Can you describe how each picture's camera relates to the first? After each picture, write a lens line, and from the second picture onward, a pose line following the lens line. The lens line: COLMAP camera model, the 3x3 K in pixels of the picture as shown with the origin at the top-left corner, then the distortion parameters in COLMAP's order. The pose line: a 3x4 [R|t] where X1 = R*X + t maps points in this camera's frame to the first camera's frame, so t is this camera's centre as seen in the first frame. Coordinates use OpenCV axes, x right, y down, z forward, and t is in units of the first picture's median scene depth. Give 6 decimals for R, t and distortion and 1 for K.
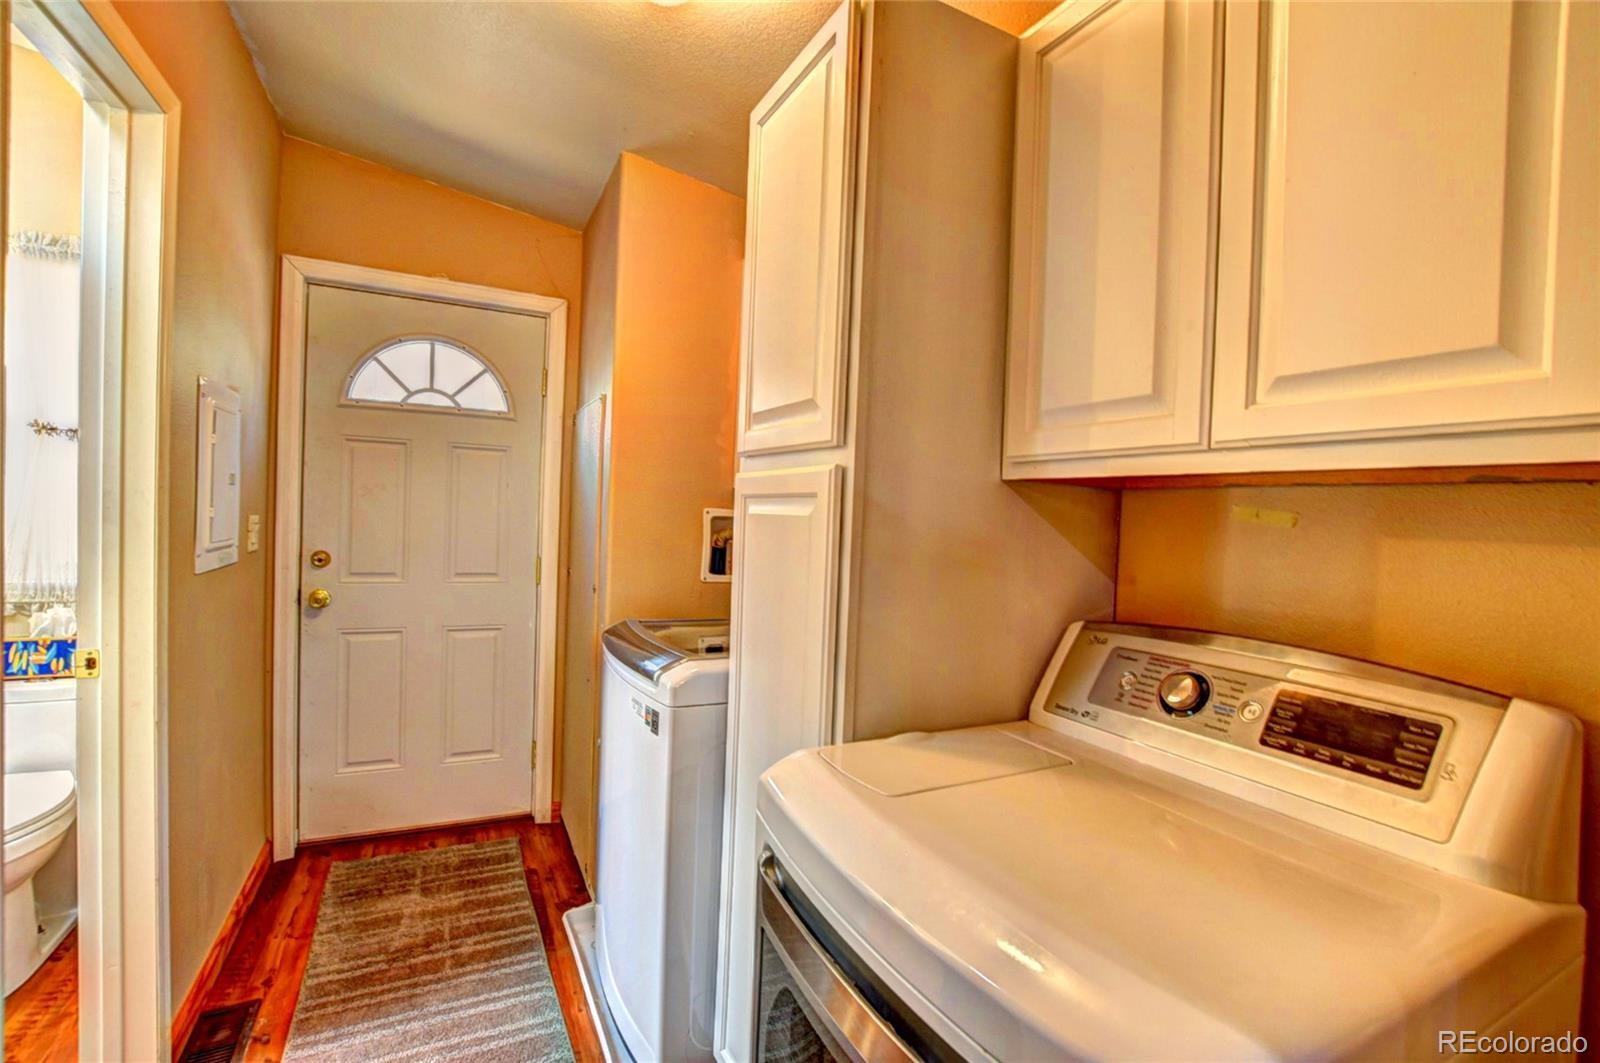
lens RADIAL K [[706.0, 0, 801.4], [0, 706.0, 531.0], [0, 0, 1]] dist [-0.024764, 0.003695]
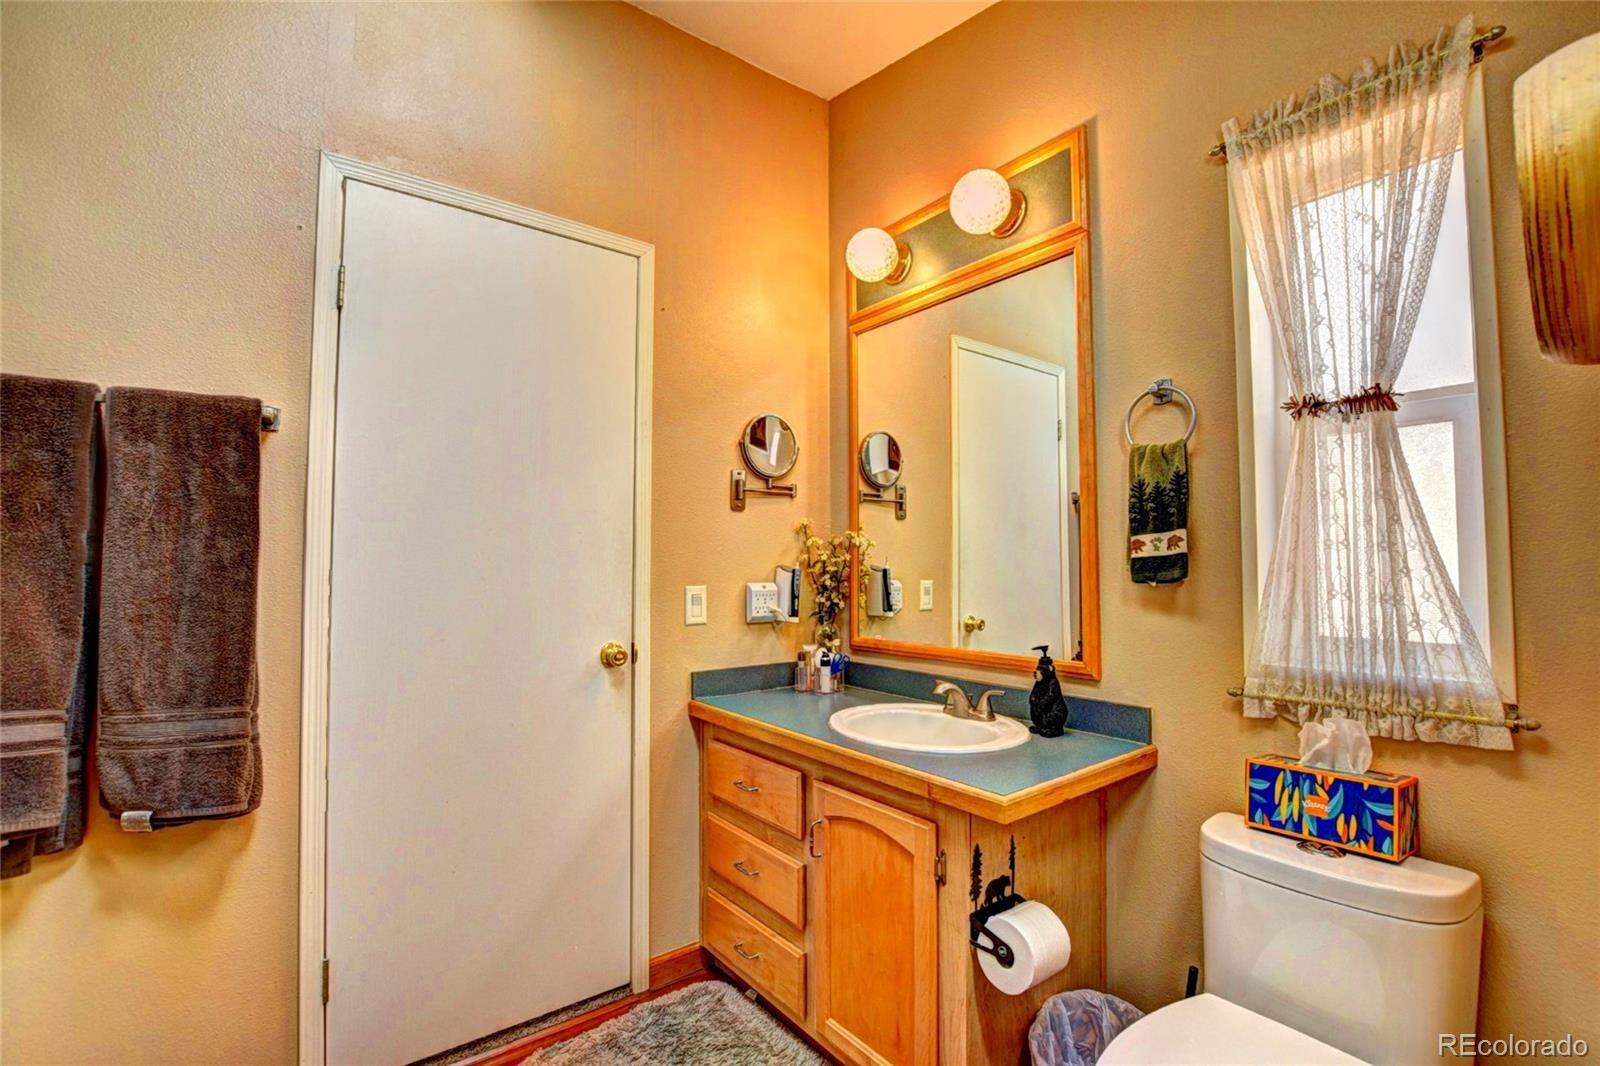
lens RADIAL K [[706.0, 0, 811.6], [0, 706.0, 530.4], [0, 0, 1]] dist [-0.024764, 0.003695]
pose [[0.176808, -0.085870, -0.980492, -0.598022], [-0.014065, 0.995865, -0.089753, 0.015878], [0.984145, 0.029659, 0.174869, 0.481718]]
